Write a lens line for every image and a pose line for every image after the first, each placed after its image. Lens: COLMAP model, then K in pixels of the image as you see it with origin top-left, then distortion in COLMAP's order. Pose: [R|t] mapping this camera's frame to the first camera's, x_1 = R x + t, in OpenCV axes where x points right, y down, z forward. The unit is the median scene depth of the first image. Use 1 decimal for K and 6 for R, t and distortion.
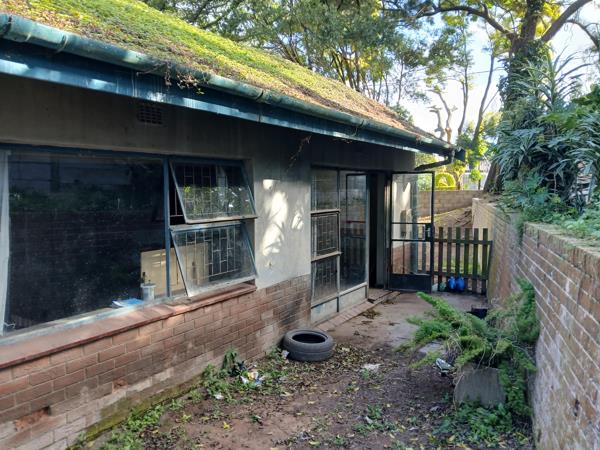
lens RADIAL K [[475.0, 0, 300.0], [0, 475.0, 225.0], [0, 0, 1]] dist [0.005202, 0.001173]
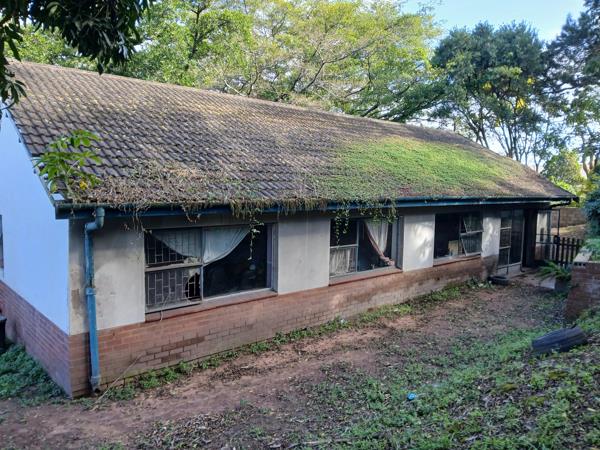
lens RADIAL K [[419.1, 0, 300.0], [0, 419.1, 225.0], [0, 0, 1]] dist [-0.000293, -0.077734]
pose [[0.946687, 0.048487, -0.318486, -0.212505], [-0.045371, 0.998822, 0.017198, -0.030757], [0.318945, -0.001831, 0.947771, -1.084442]]
